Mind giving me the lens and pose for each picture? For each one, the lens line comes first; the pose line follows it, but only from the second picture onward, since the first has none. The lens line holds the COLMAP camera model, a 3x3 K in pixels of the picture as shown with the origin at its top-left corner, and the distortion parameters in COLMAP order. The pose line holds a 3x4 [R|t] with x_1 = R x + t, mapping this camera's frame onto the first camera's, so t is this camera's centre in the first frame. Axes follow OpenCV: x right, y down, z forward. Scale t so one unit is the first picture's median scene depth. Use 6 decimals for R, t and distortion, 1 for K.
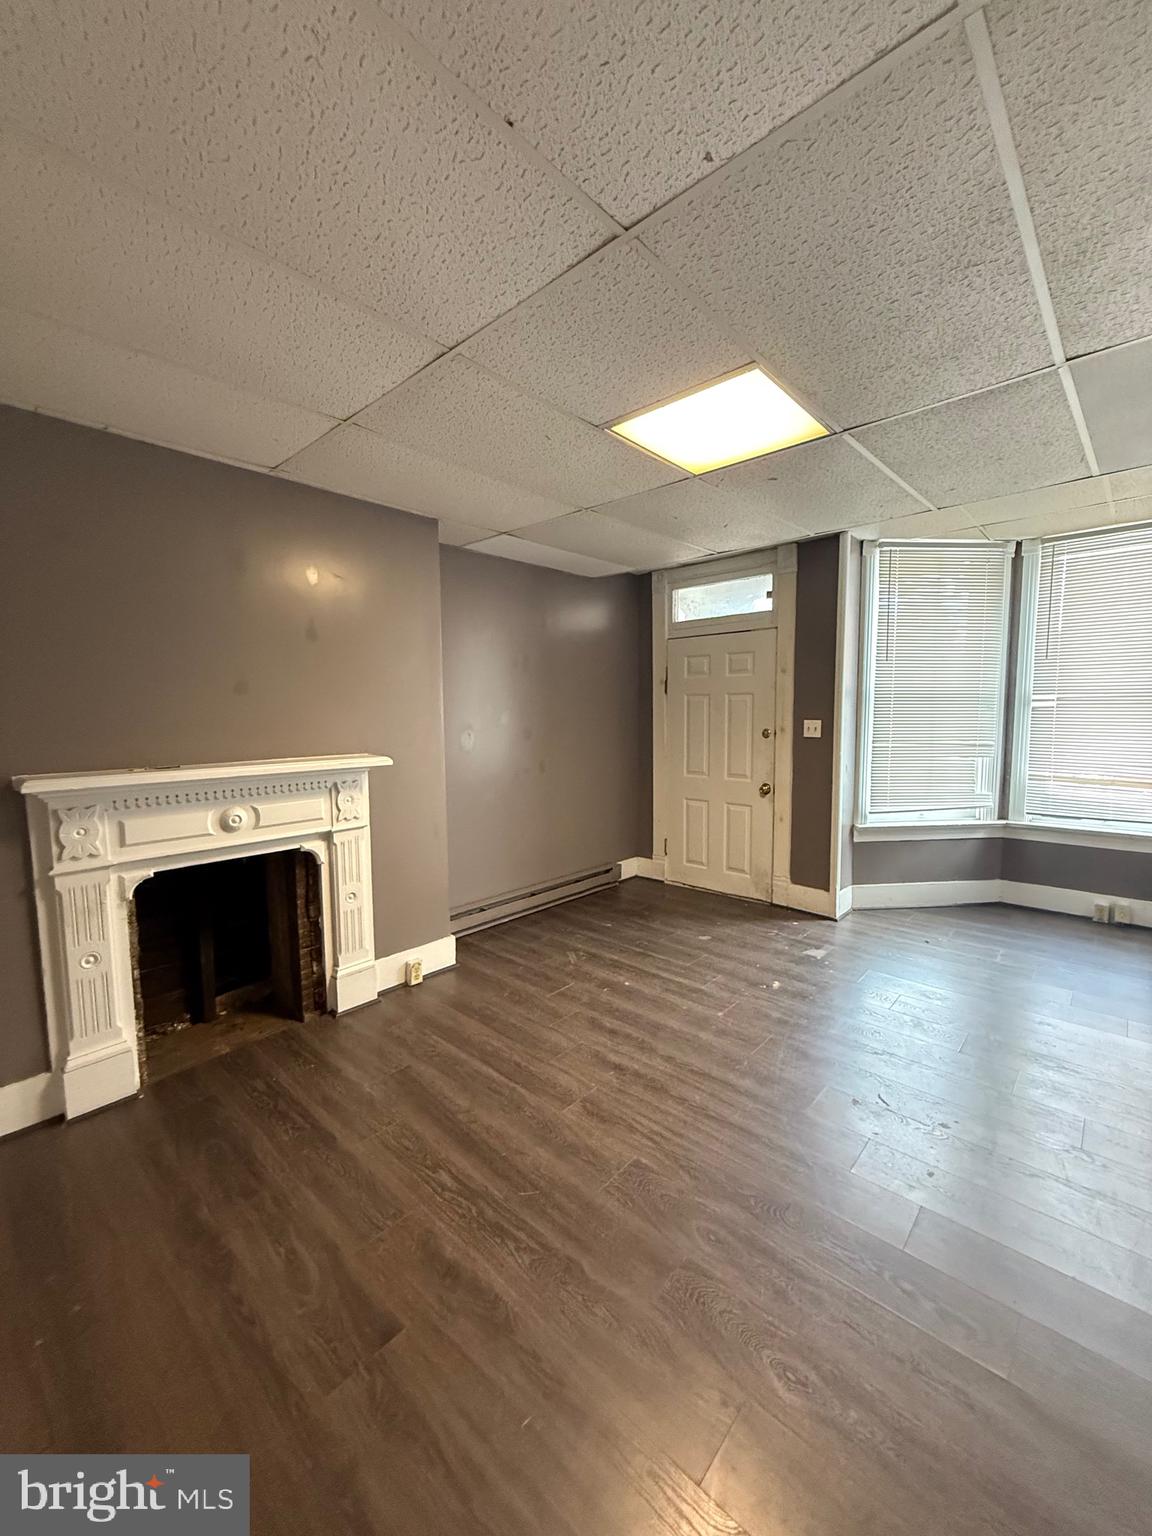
lens RADIAL K [[610.1, 0, 571.3], [0, 610.1, 762.3], [0, 0, 1]] dist [-0.001007, -0.000400]
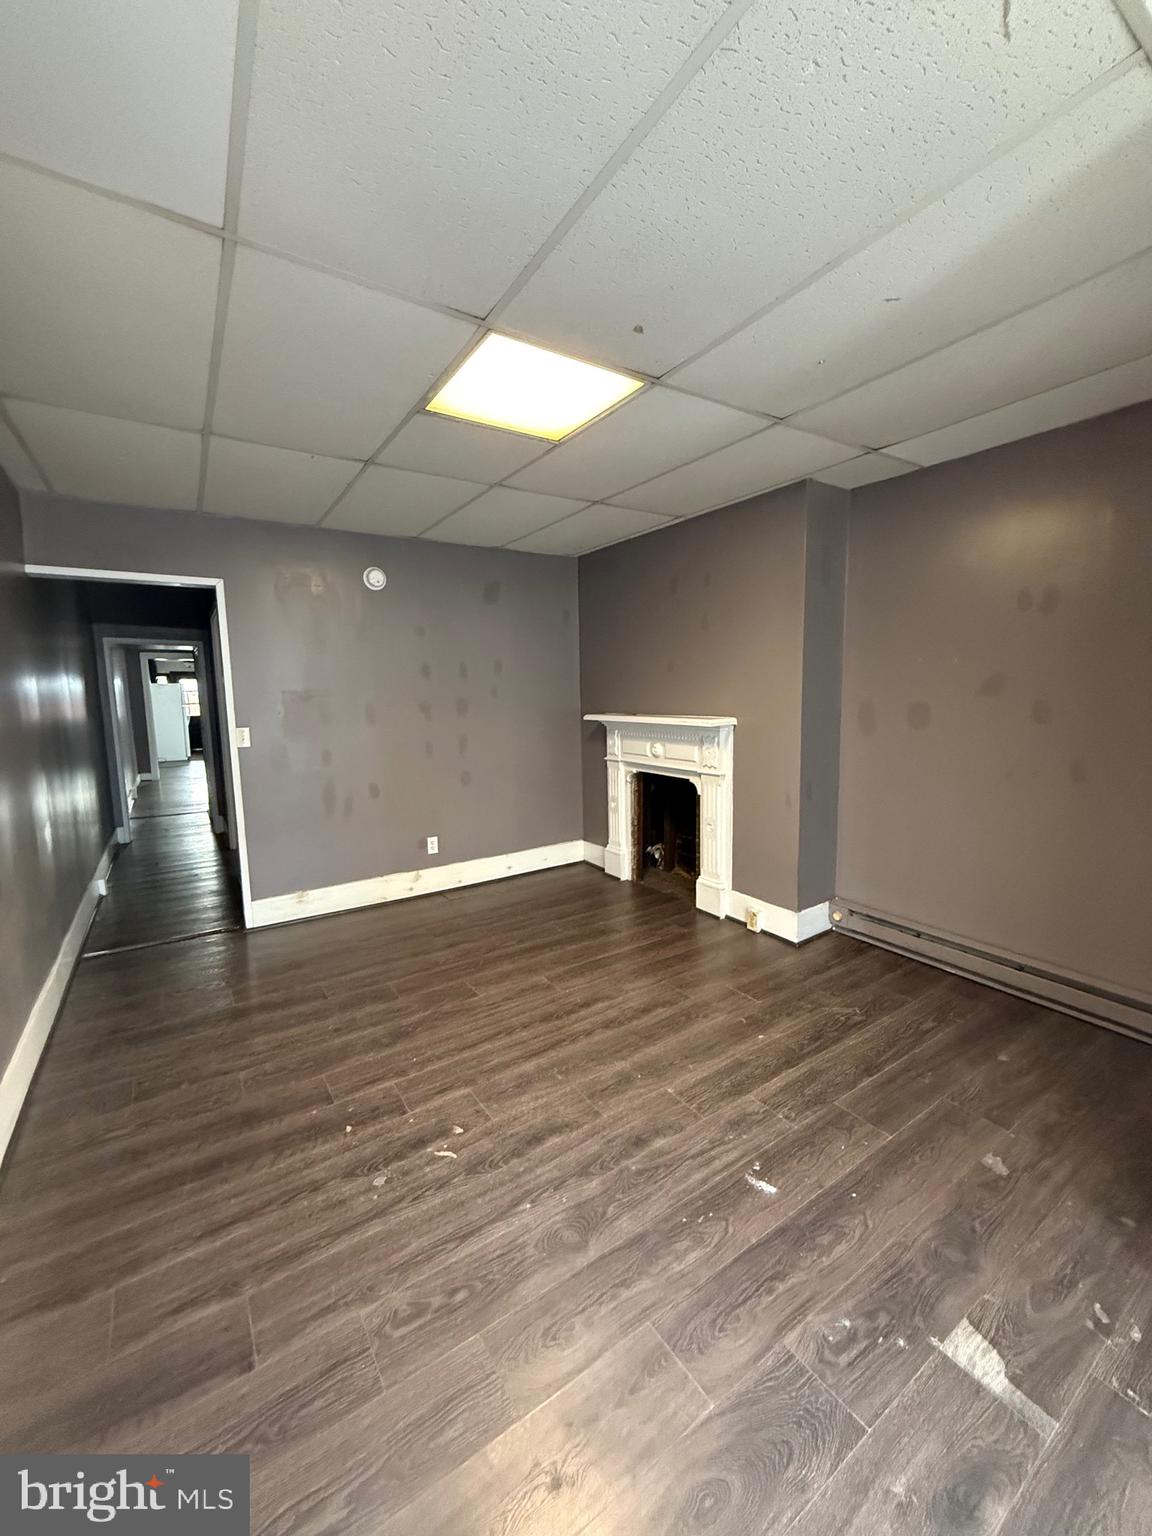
lens RADIAL K [[610.1, 0, 579.0], [0, 610.1, 756.4], [0, 0, 1]] dist [-0.001007, -0.000400]
pose [[-0.234174, 0.116975, -0.965132, 0.871511], [-0.064004, 0.988726, 0.135365, -0.078037], [0.970086, 0.093471, -0.224047, 0.945940]]
